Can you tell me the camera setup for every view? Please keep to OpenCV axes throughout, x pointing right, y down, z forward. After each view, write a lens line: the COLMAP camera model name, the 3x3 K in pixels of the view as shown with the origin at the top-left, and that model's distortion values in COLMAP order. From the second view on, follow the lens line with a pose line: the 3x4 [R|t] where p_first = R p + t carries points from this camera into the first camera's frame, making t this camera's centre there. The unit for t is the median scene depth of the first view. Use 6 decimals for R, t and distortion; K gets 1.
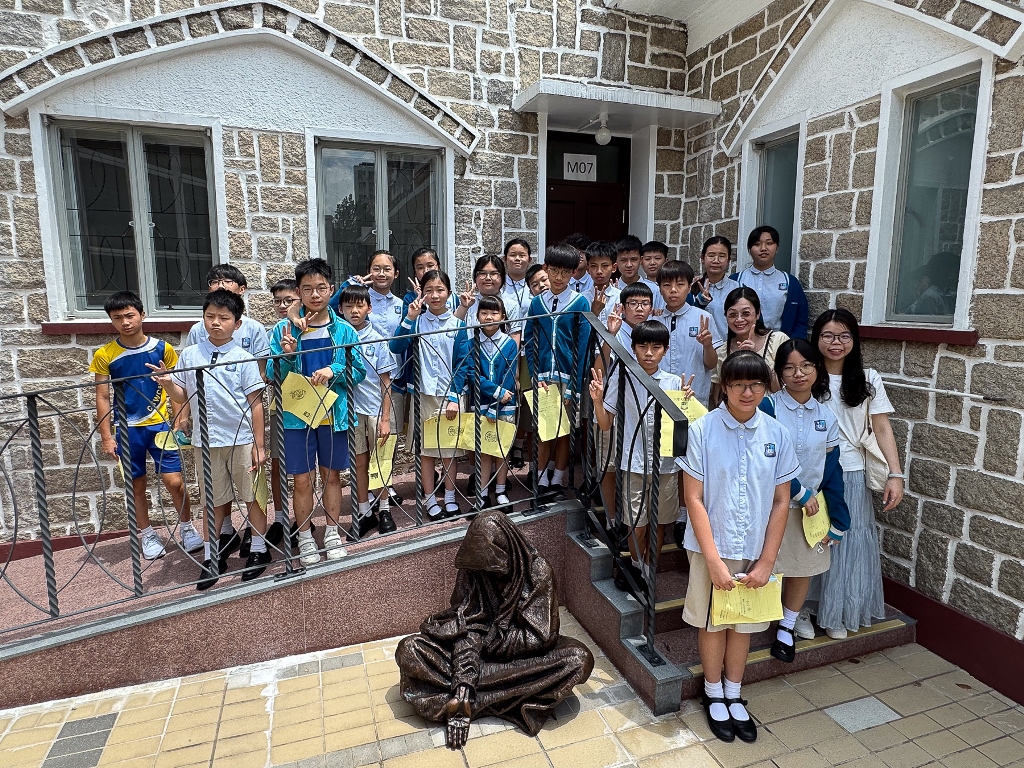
lens RADIAL K [[611.3, 0, 512.0], [0, 611.3, 384.0], [0, 0, 1]] dist [-0.004079, 0.002211]
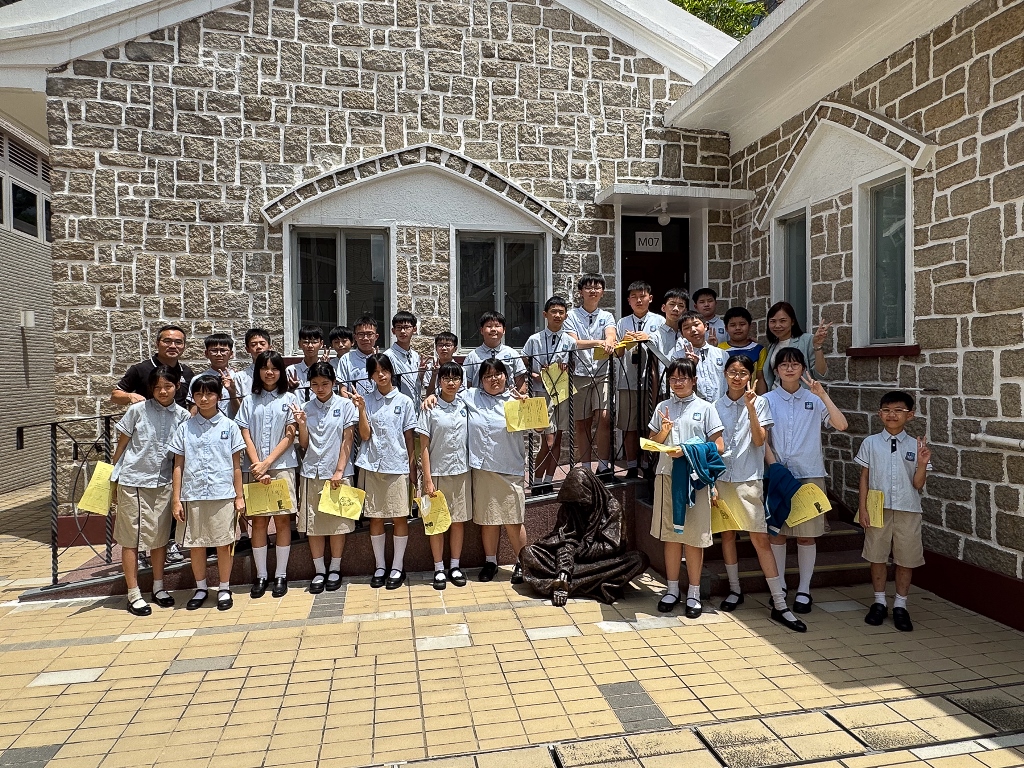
lens RADIAL K [[628.4, 0, 508.1], [0, 628.4, 368.4], [0, 0, 1]] dist [-0.001612, -0.001073]
pose [[0.989131, -0.009831, -0.146711, 0.012294], [-0.010222, 0.990751, -0.135304, 0.117162], [0.146684, 0.135333, 0.979882, -0.386463]]
